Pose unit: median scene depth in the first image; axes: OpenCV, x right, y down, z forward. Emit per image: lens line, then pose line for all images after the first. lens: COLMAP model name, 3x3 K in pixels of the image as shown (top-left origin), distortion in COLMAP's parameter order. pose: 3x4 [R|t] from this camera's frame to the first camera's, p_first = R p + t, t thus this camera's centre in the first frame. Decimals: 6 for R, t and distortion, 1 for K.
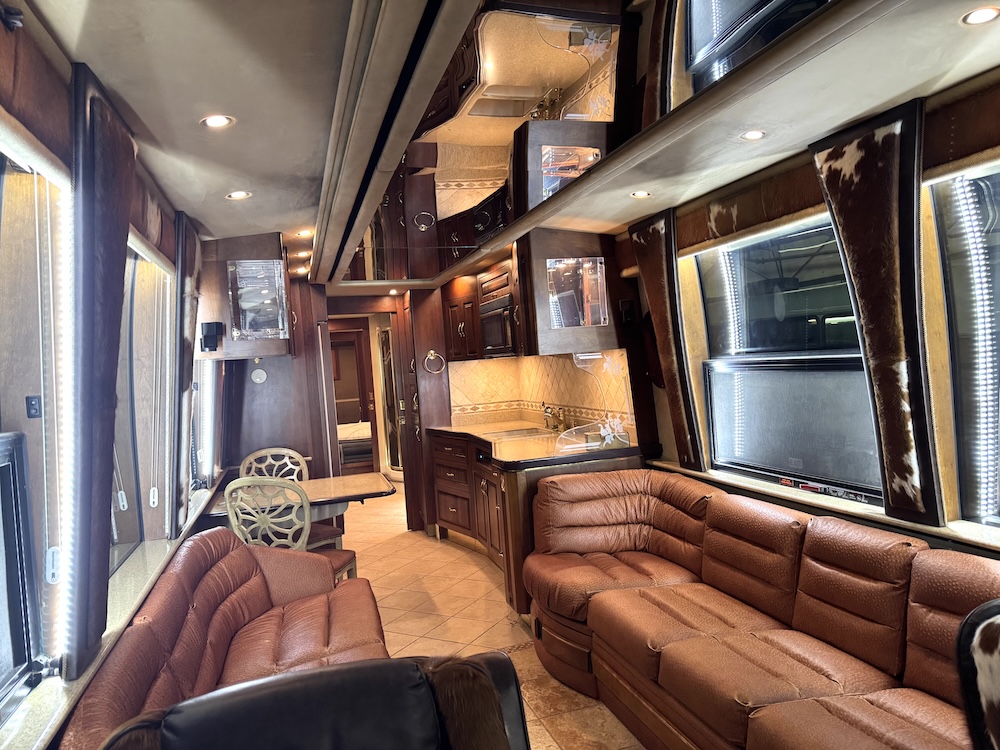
lens RADIAL K [[700.4, 0, 525.1], [0, 700.4, 374.3], [0, 0, 1]] dist [0.073920, -0.074799]
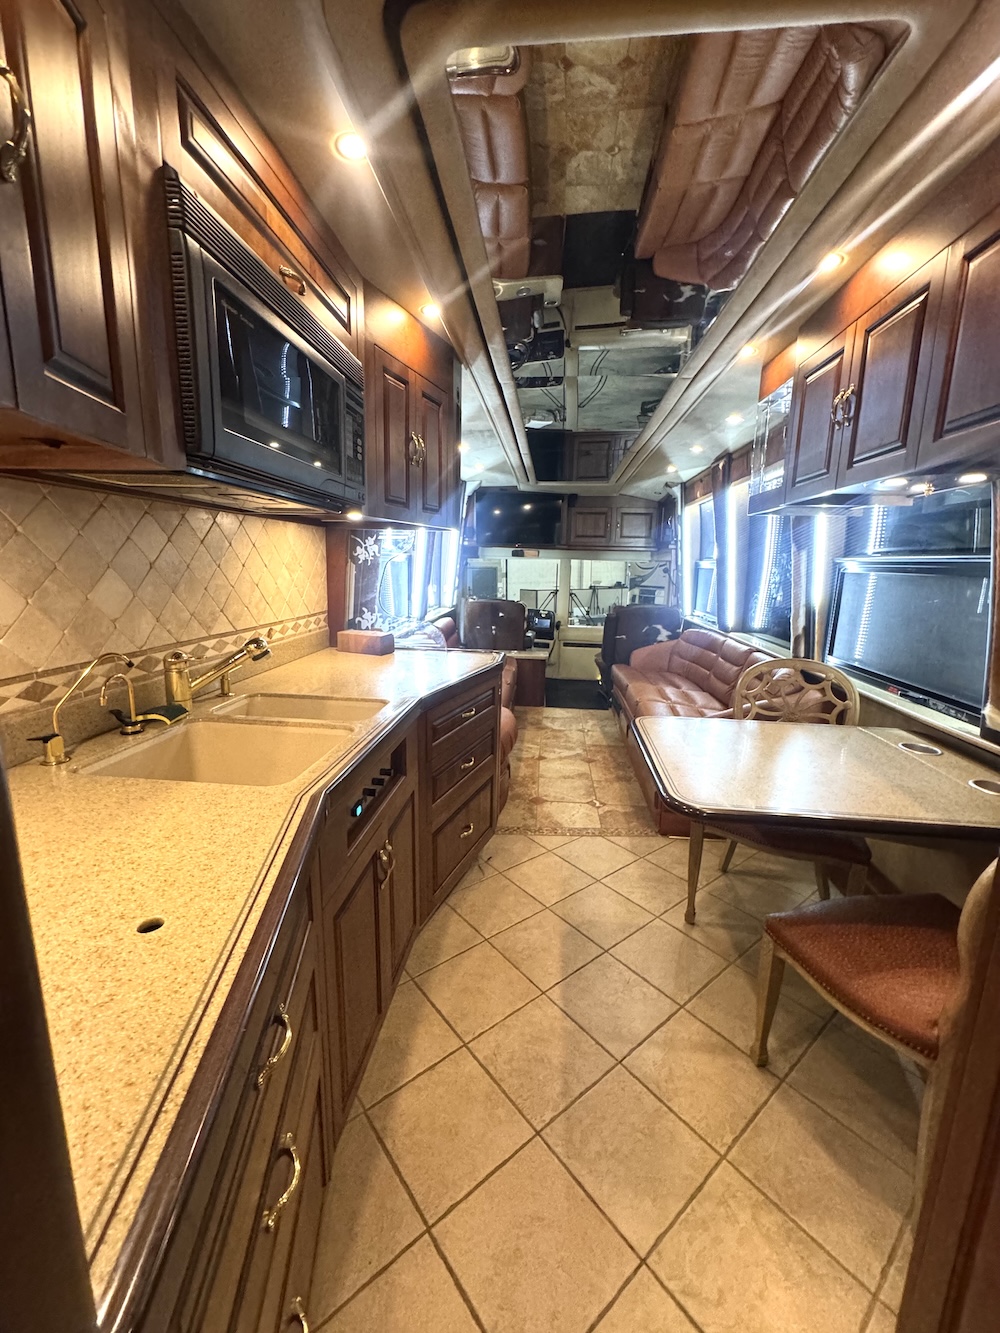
lens RADIAL K [[532.7, 0, 502.0], [0, 532.7, 667.0], [0, 0, 1]] dist [-0.001943, -0.000056]
pose [[-0.915644, -0.022554, 0.401357, -0.278897], [0.056767, 0.981165, 0.184642, 0.017185], [-0.397962, 0.191850, -0.897117, 1.512716]]
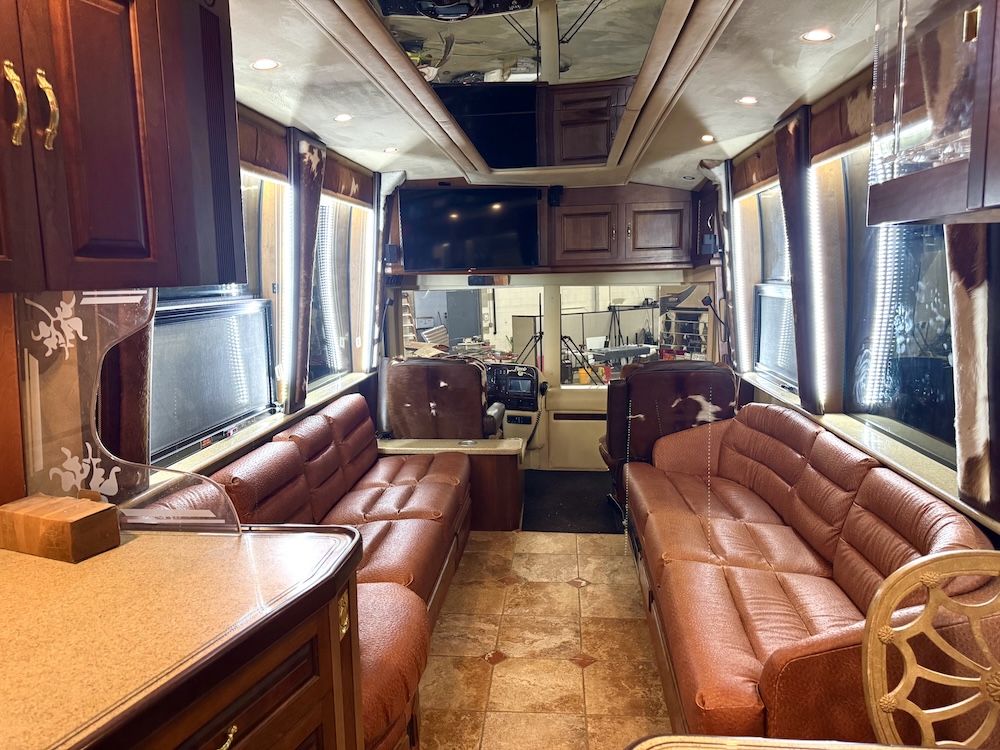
lens RADIAL K [[701.2, 0, 496.8], [0, 701.2, 378.7], [0, 0, 1]] dist [0.115927, -0.187096]
pose [[-0.912490, 0.031380, 0.407894, -0.260922], [0.095713, 0.985757, 0.138282, -0.015534], [-0.397745, 0.165222, -0.902497, 1.250651]]
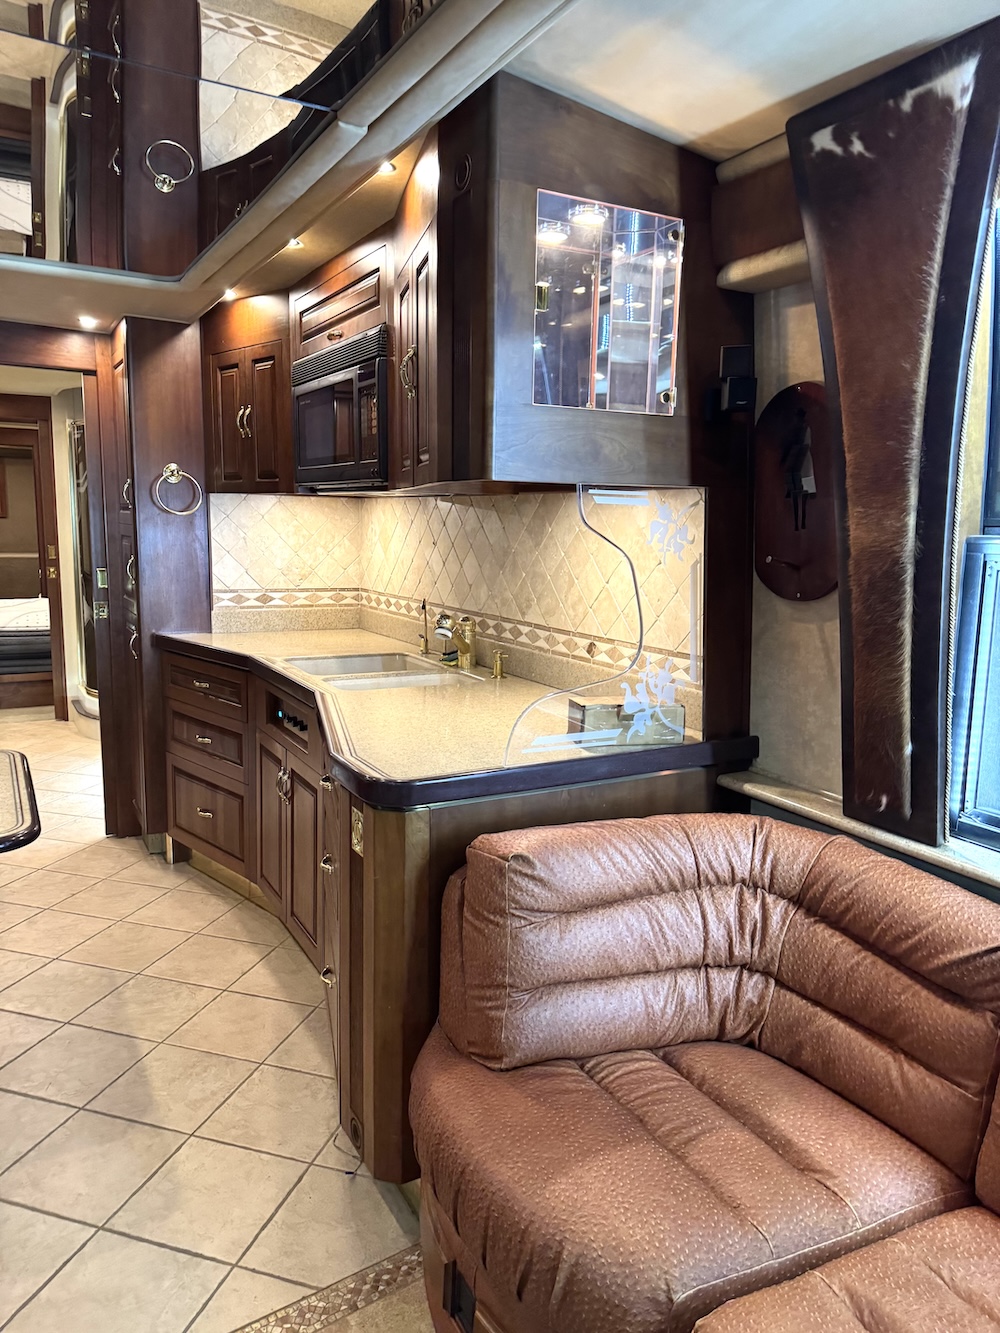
lens RADIAL K [[934.6, 0, 505.9], [0, 934.6, 673.4], [0, 0, 1]] dist [0.115927, -0.187096]
pose [[0.977060, 0.061434, 0.203911, -0.058585], [-0.087566, 0.988696, 0.121710, 0.010013], [-0.194129, -0.136774, 0.971394, 0.512510]]
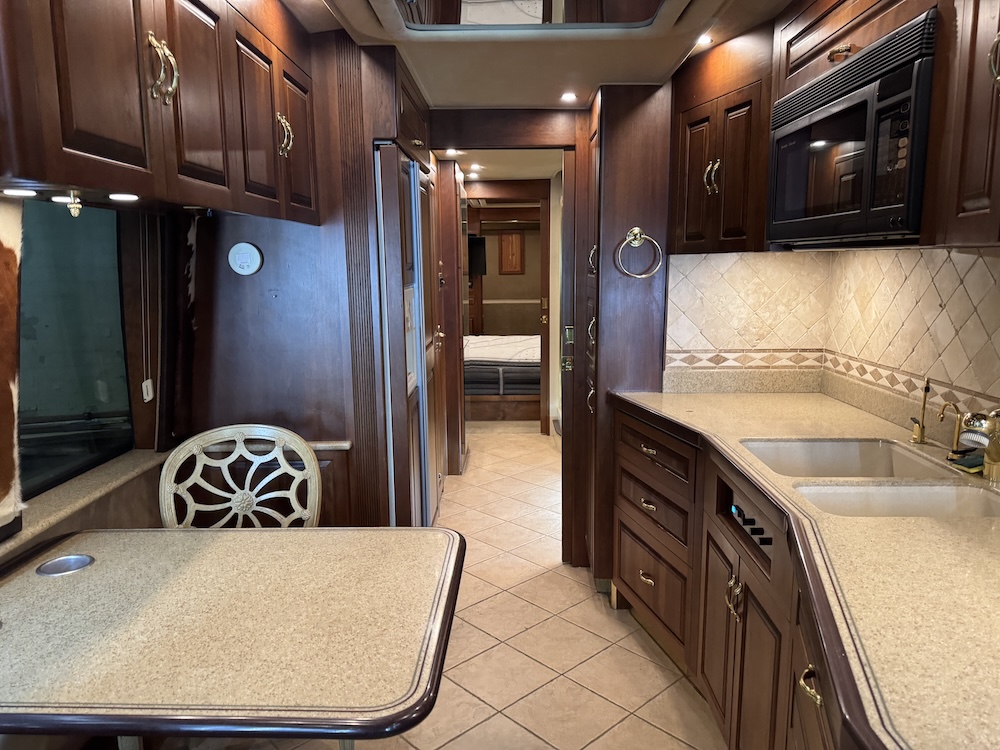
lens RADIAL K [[701.2, 0, 496.8], [0, 701.2, 378.7], [0, 0, 1]] dist [0.115927, -0.187096]
pose [[0.940266, 0.117294, -0.319597, -0.087597], [-0.067483, 0.984360, 0.162729, -0.007867], [0.333686, -0.131441, 0.933476, 0.774209]]
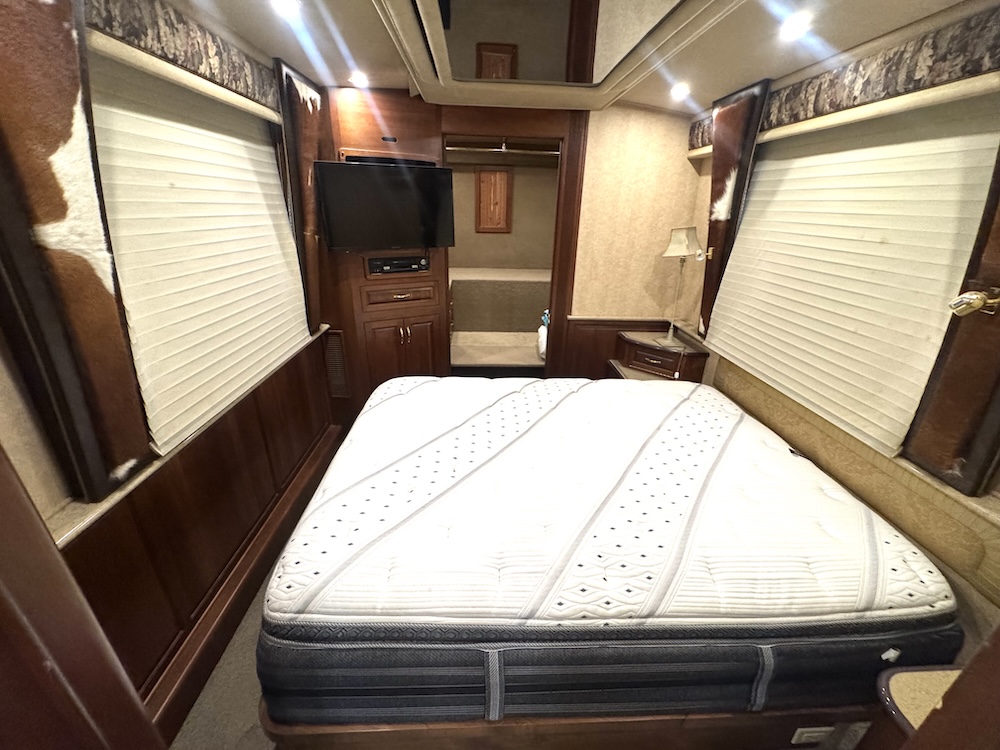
lens RADIAL K [[399.6, 0, 500.0], [0, 399.6, 375.0], [0, 0, 1]] dist [-0.001943, -0.000056]
pose [[0.958602, 0.197086, -0.205521, -0.579059], [-0.104989, 0.915543, 0.388275, -0.036218], [0.264687, -0.350624, 0.898334, 2.126256]]
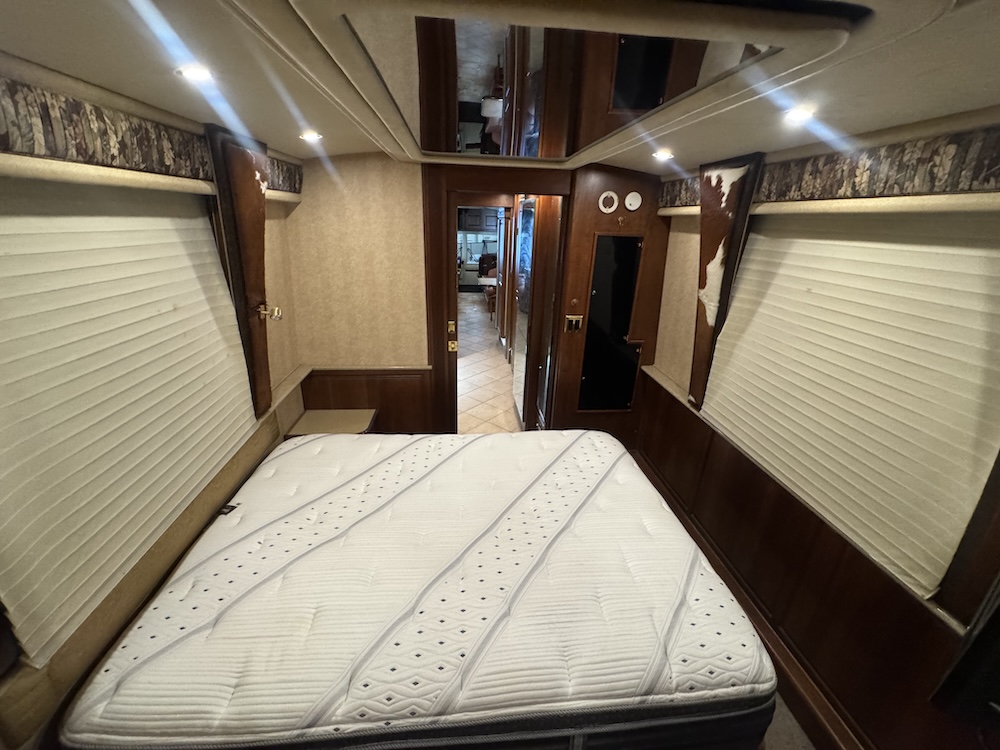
lens RADIAL K [[399.6, 0, 500.0], [0, 399.6, 375.0], [0, 0, 1]] dist [-0.001943, -0.000056]
pose [[-0.975027, -0.037442, 0.218907, -0.727152], [0.047416, 0.927863, 0.369894, -0.109502], [-0.216966, 0.371036, -0.902916, 2.887223]]
